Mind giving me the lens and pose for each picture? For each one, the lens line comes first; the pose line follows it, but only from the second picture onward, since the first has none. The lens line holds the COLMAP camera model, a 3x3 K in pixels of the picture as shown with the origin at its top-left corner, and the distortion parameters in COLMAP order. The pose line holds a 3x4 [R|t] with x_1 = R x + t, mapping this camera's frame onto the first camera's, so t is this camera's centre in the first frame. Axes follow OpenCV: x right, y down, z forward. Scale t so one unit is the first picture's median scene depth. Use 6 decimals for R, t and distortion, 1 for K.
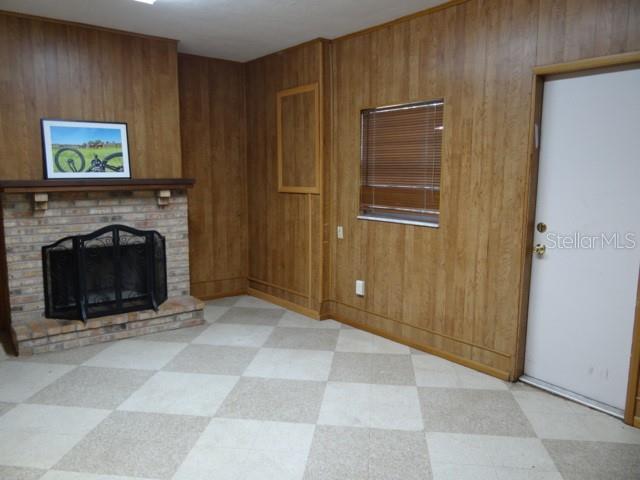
lens RADIAL K [[502.5, 0, 314.7], [0, 502.5, 236.9], [0, 0, 1]] dist [-0.015312, 0.011828]
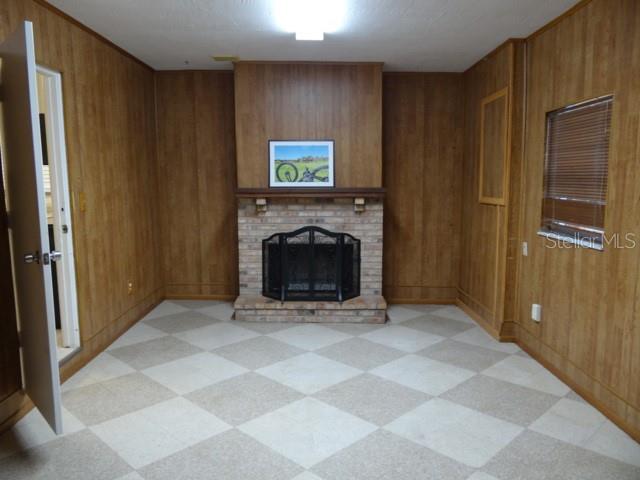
lens RADIAL K [[502.5, 0, 315.9], [0, 502.5, 237.7], [0, 0, 1]] dist [-0.015312, 0.011828]
pose [[0.789236, 0.069342, -0.610162, 0.341937], [-0.078102, 0.996870, 0.012266, -0.012055], [0.609103, 0.037974, 0.792182, 0.059910]]
